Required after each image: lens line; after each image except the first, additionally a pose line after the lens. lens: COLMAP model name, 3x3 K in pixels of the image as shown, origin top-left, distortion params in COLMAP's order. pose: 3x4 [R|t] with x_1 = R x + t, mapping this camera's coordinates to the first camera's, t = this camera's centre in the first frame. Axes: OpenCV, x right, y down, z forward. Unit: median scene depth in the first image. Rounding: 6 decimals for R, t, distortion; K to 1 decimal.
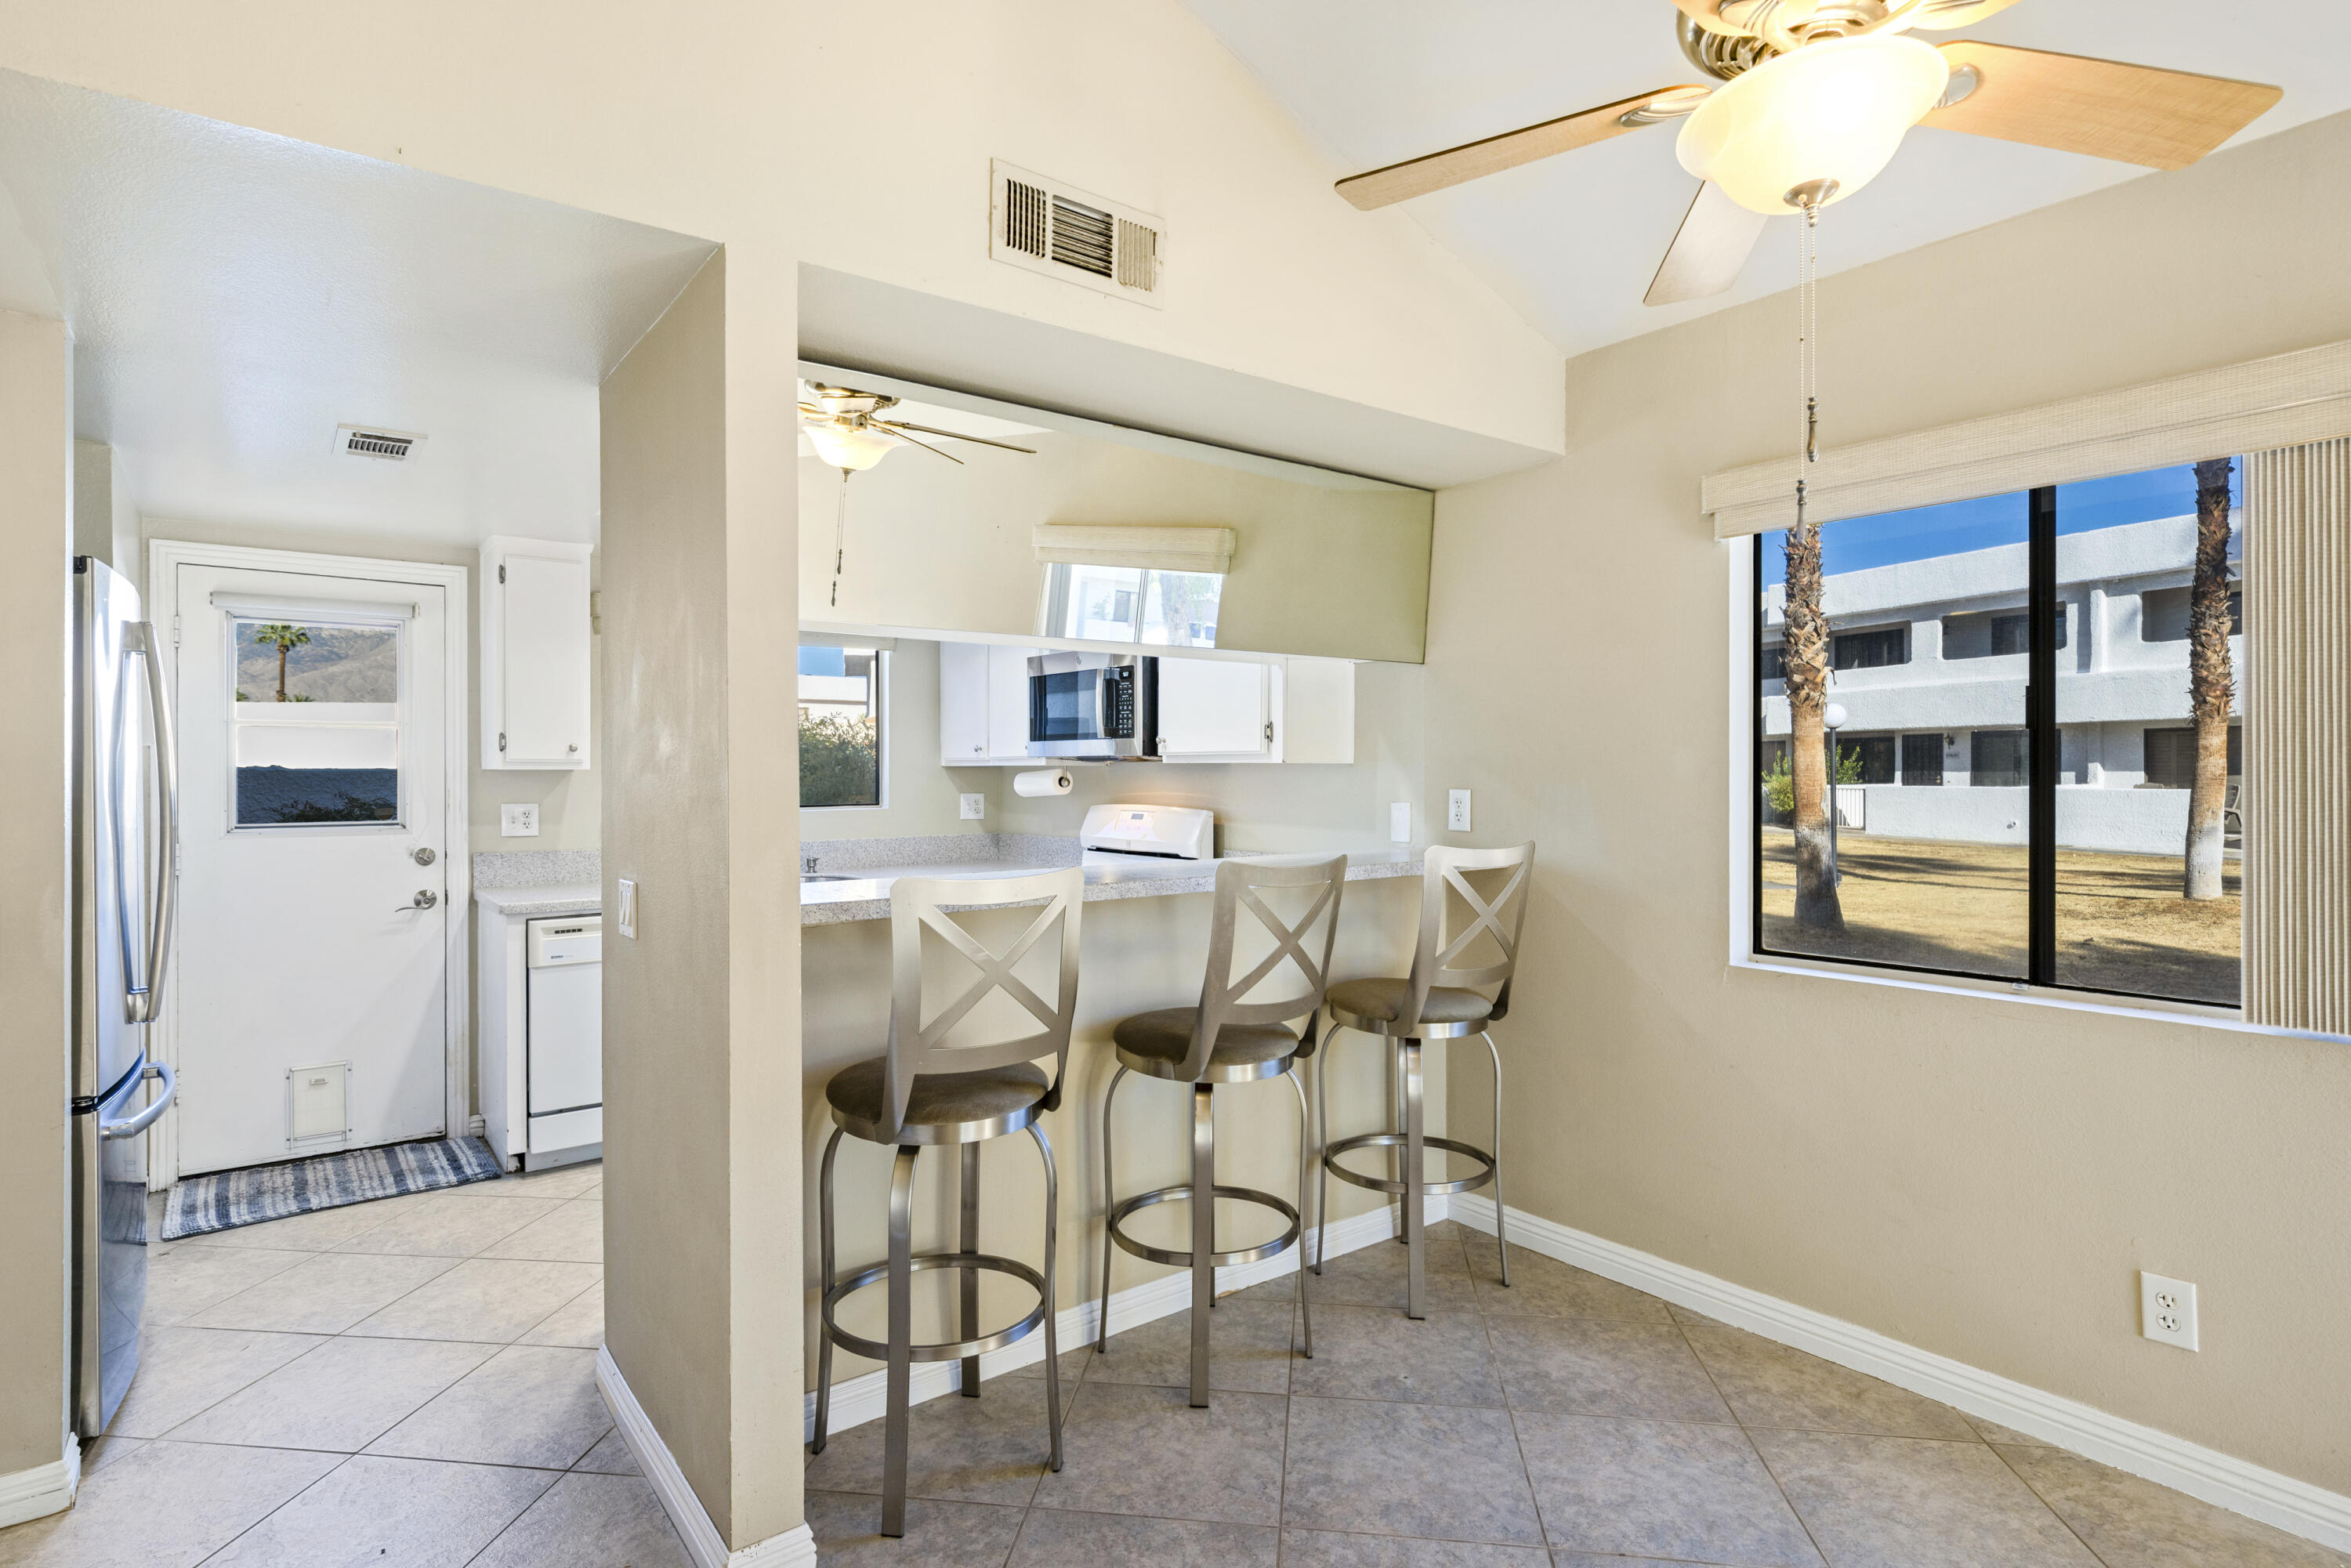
lens RADIAL K [[1182.8, 0, 1159.9], [0, 1182.8, 778.2], [0, 0, 1]] dist [0.011784, 0.000247]
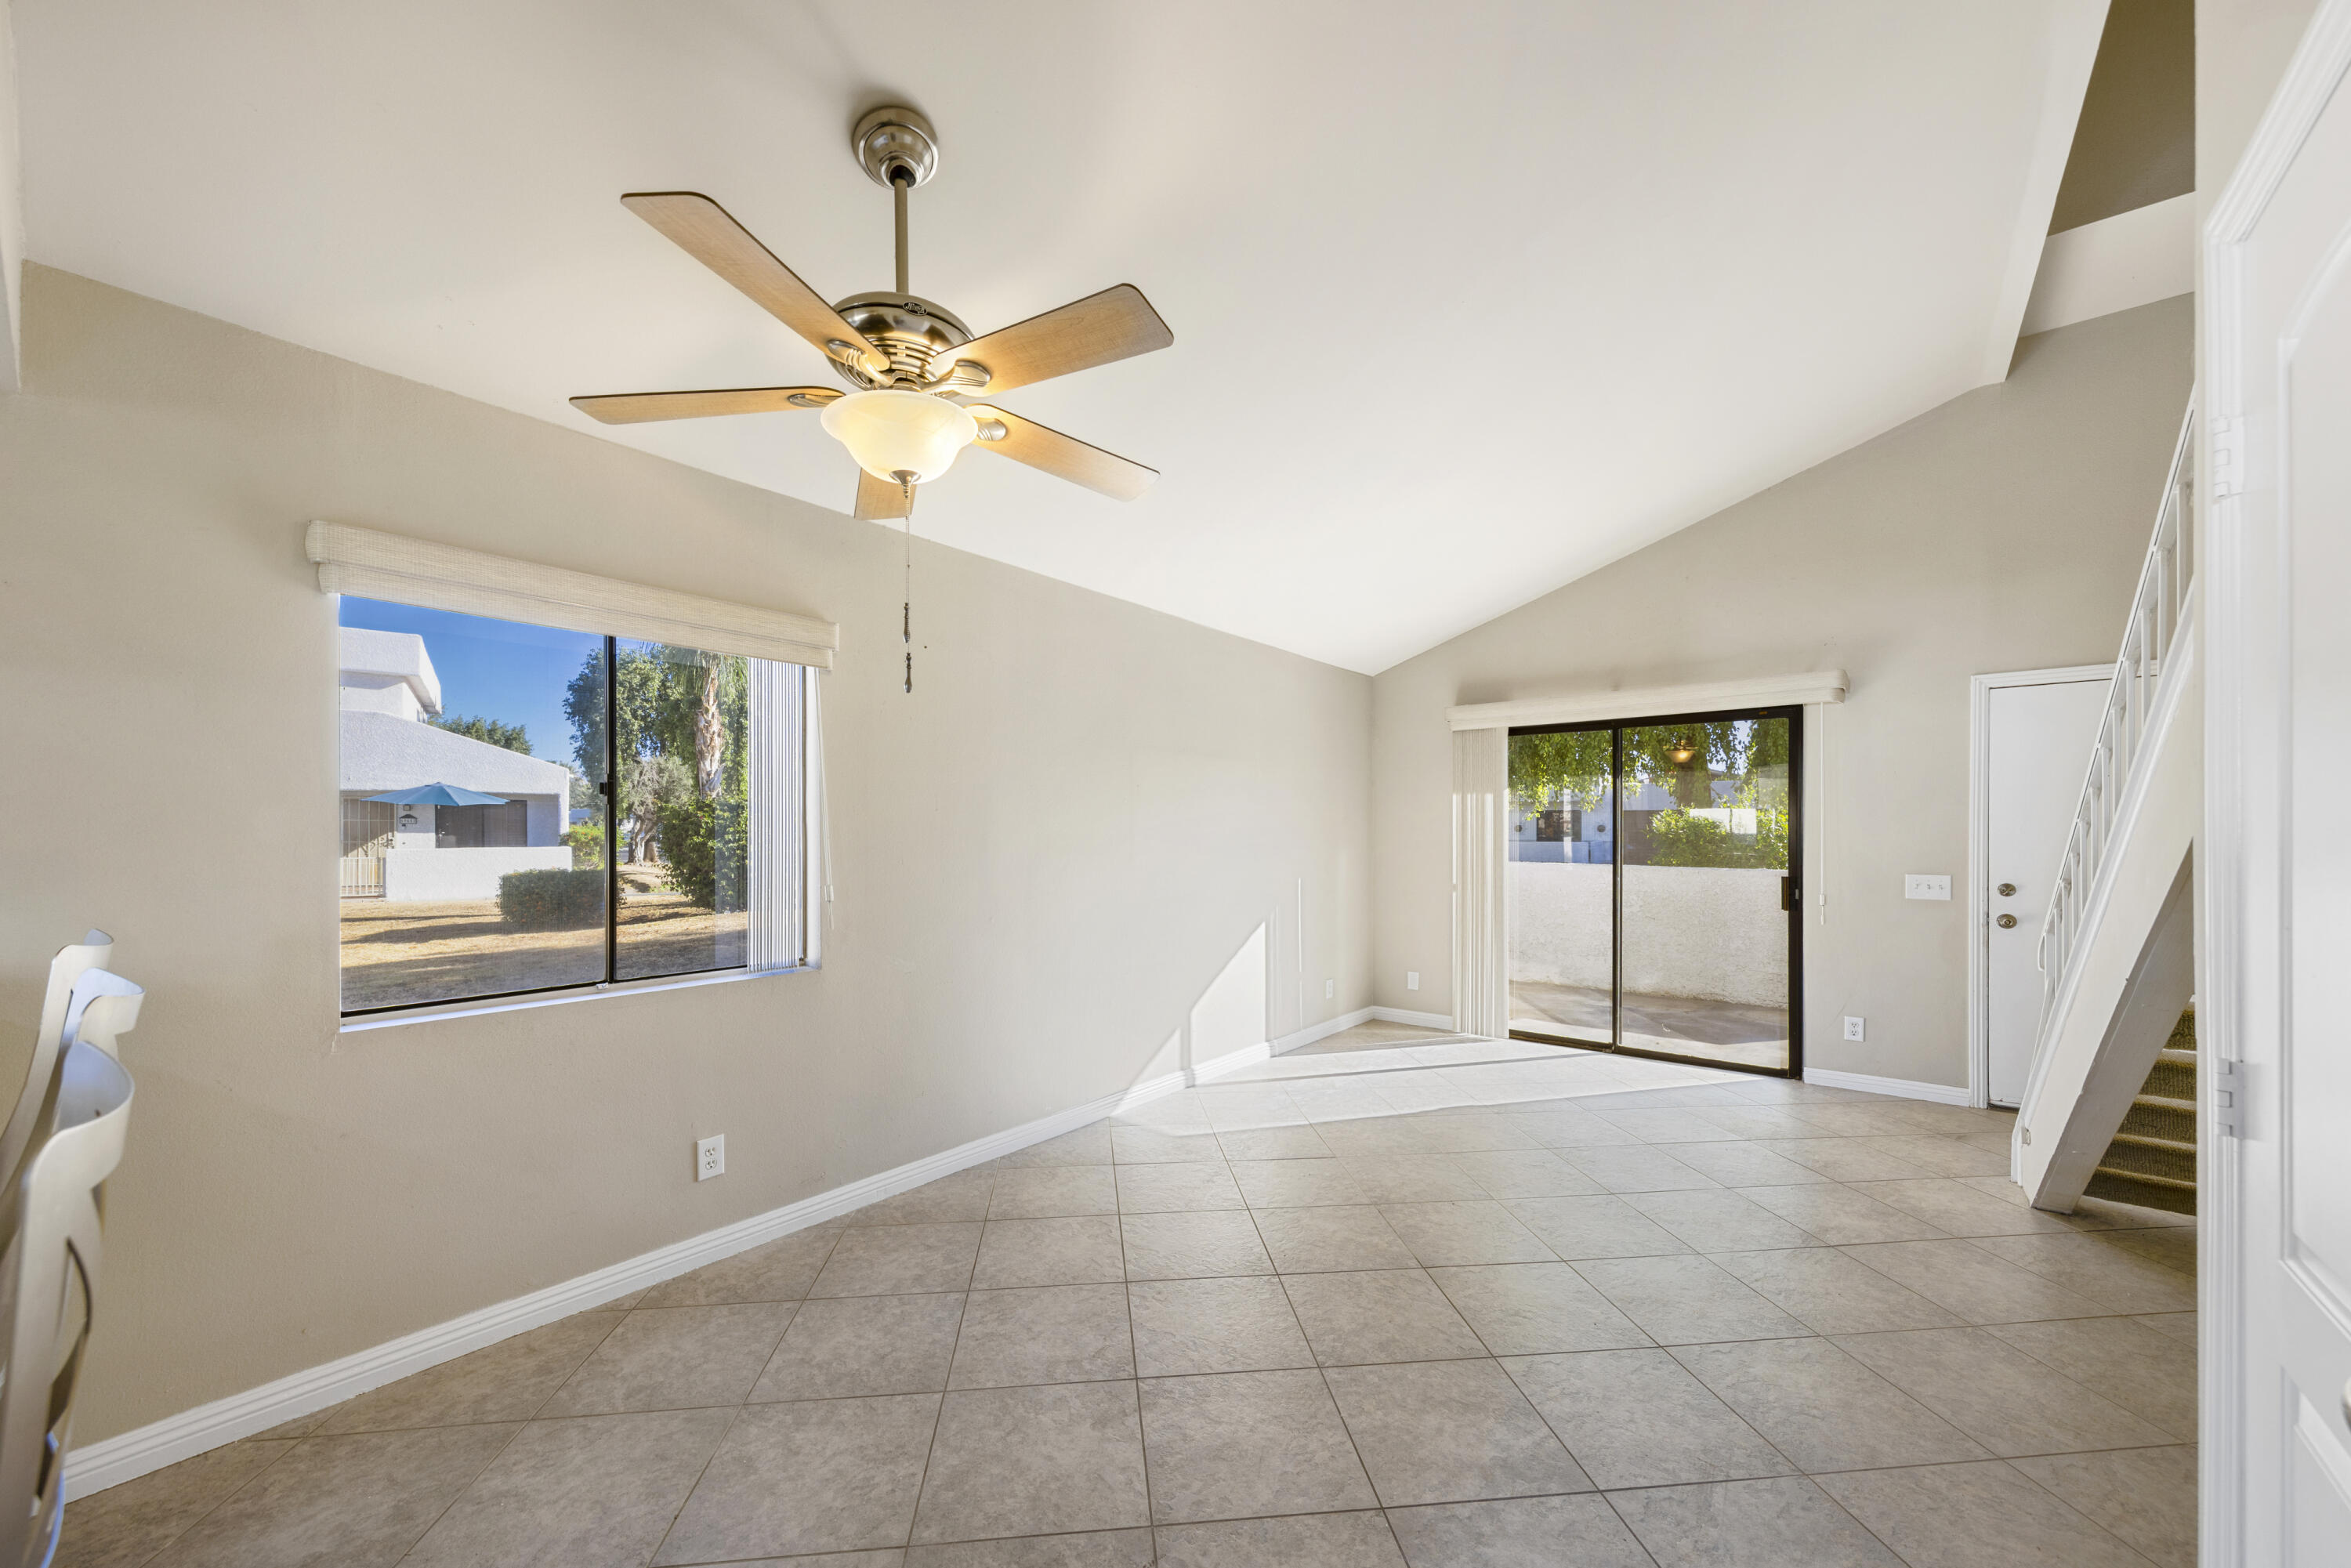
lens RADIAL K [[874.7, 0, 1218.4], [0, 874.7, 825.1], [0, 0, 1]] dist [0.000249, -0.000774]
pose [[-0.267073, 0.004881, 0.963664, -0.455817], [-0.001562, 0.999984, -0.005498, -0.007025], [-0.963675, -0.002974, -0.267061, 0.579463]]
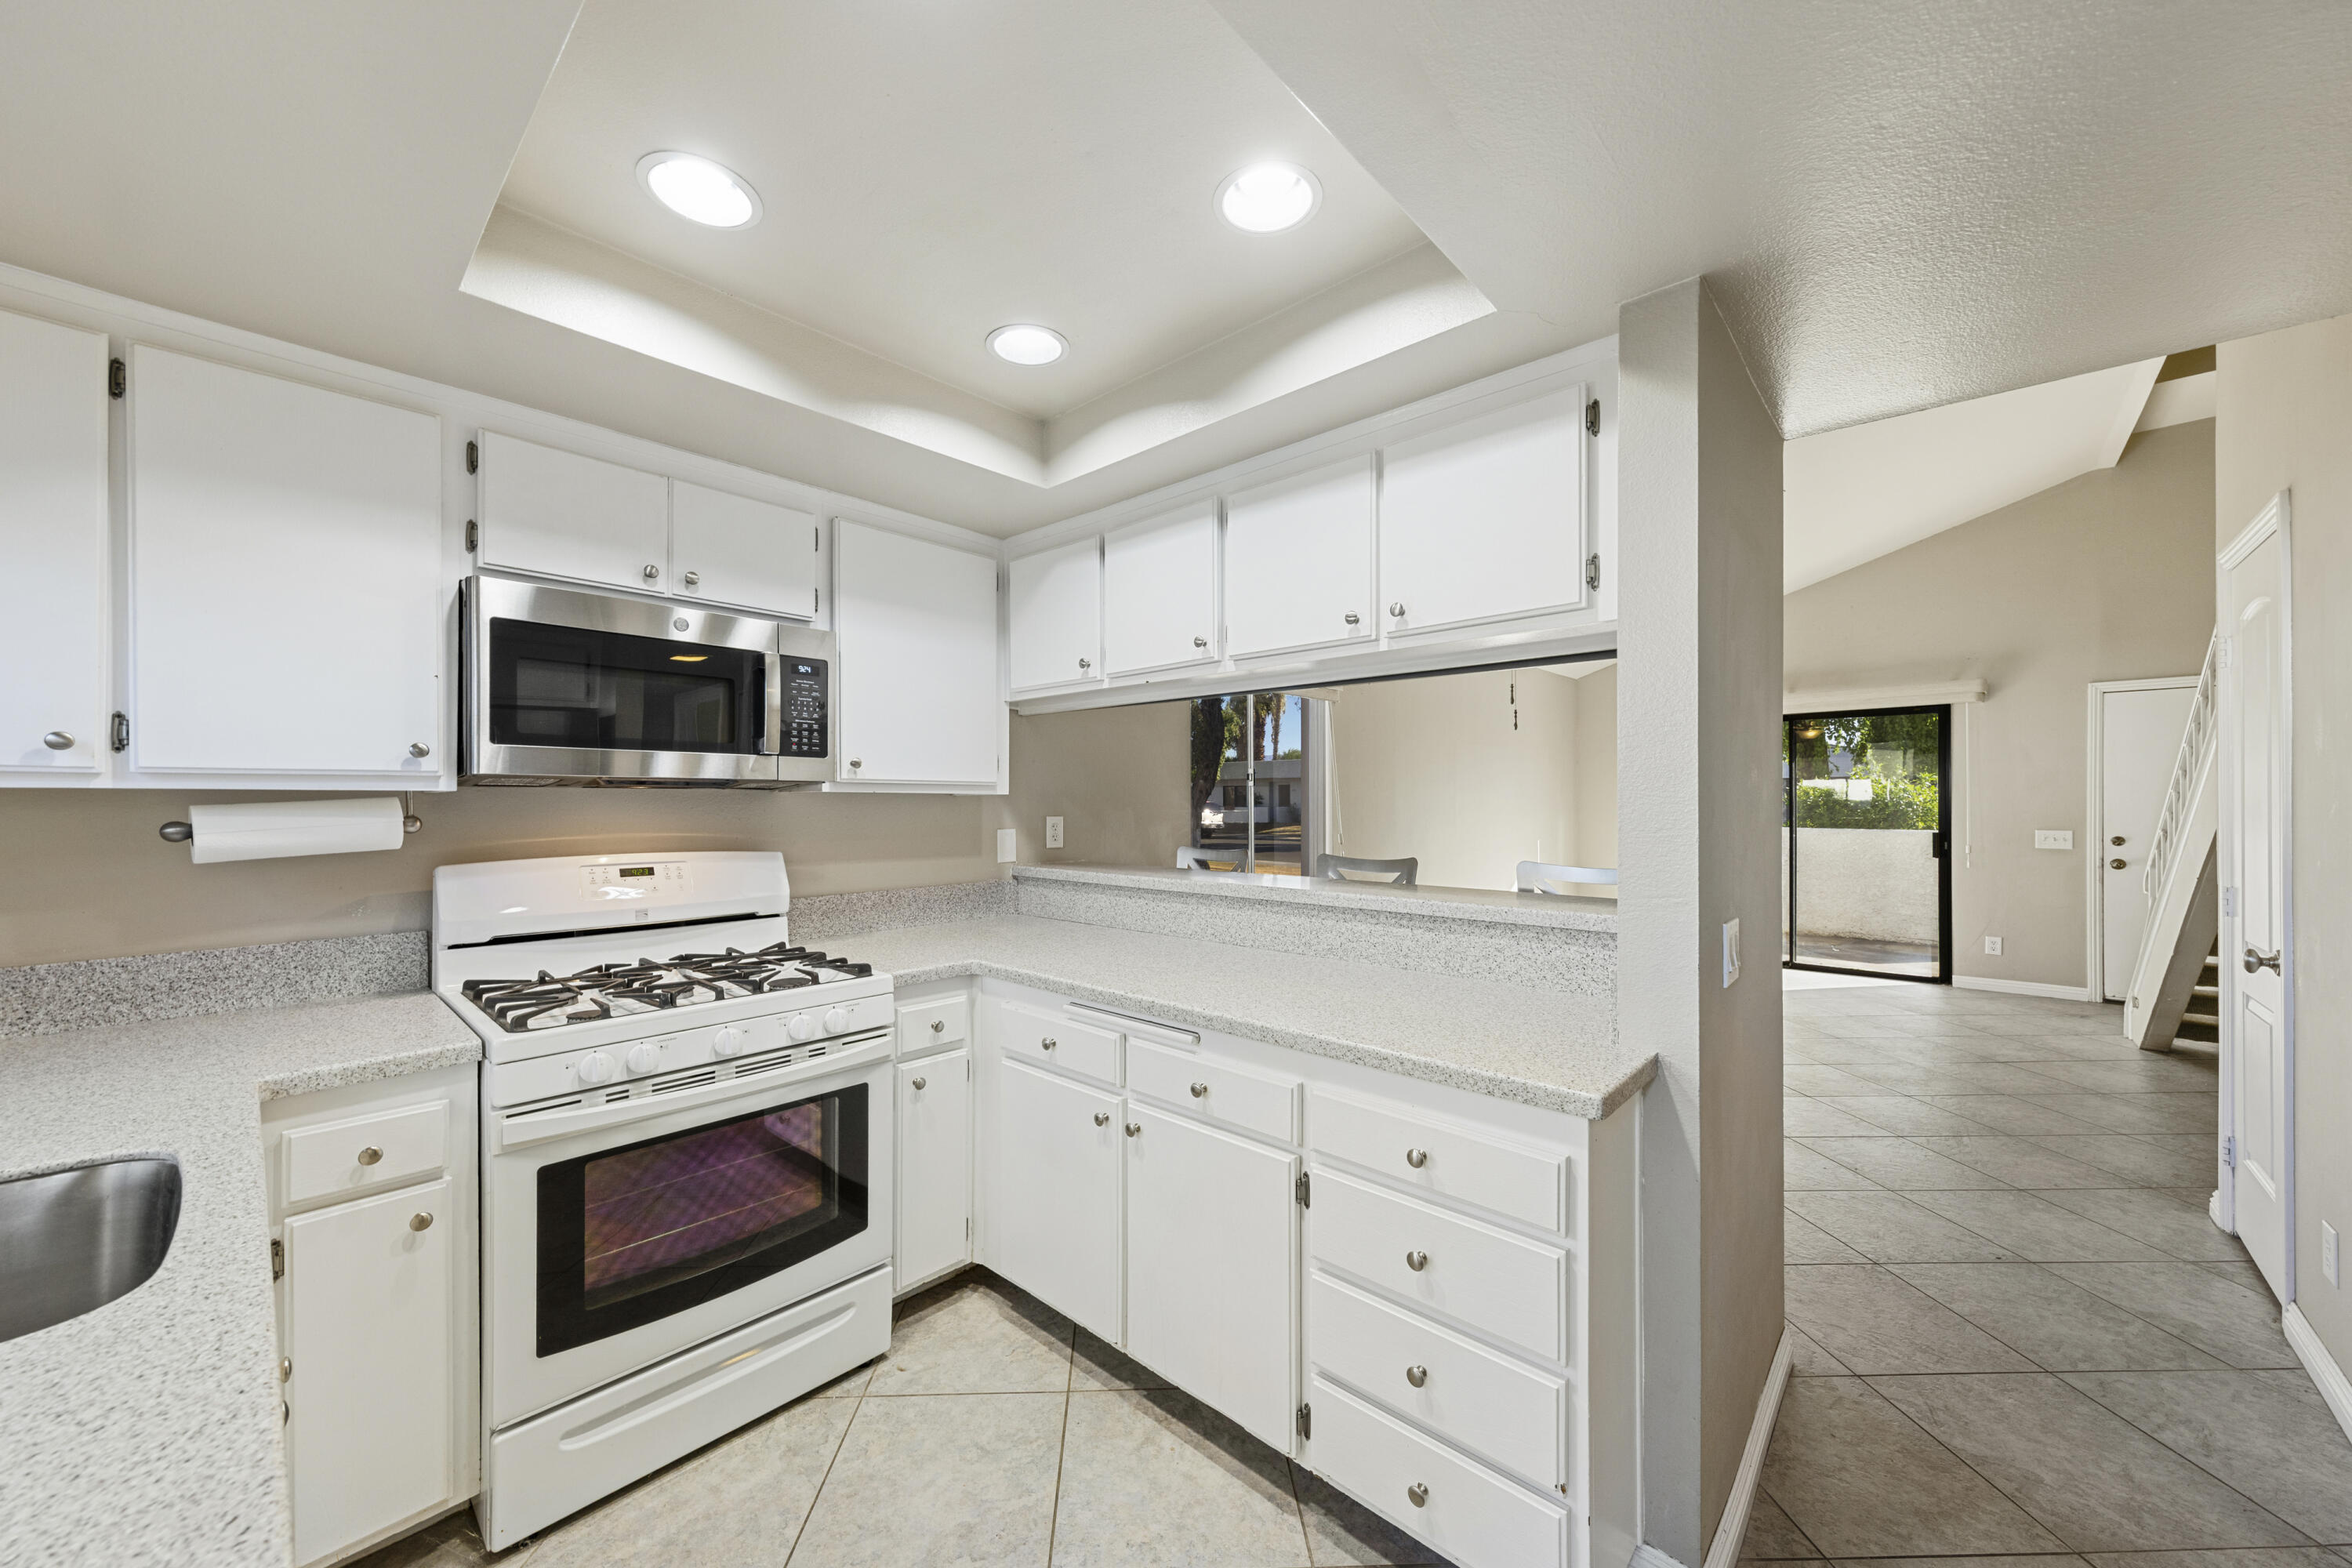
lens RADIAL K [[866.5, 0, 1186.9], [0, 866.5, 798.5], [0, 0, 1]] dist [0.001343, -0.000552]
pose [[-0.190037, 0.002457, 0.981774, -1.023713], [0.003557, 0.999992, -0.001814, -0.009956], [-0.981771, 0.003148, -0.190044, 1.523269]]
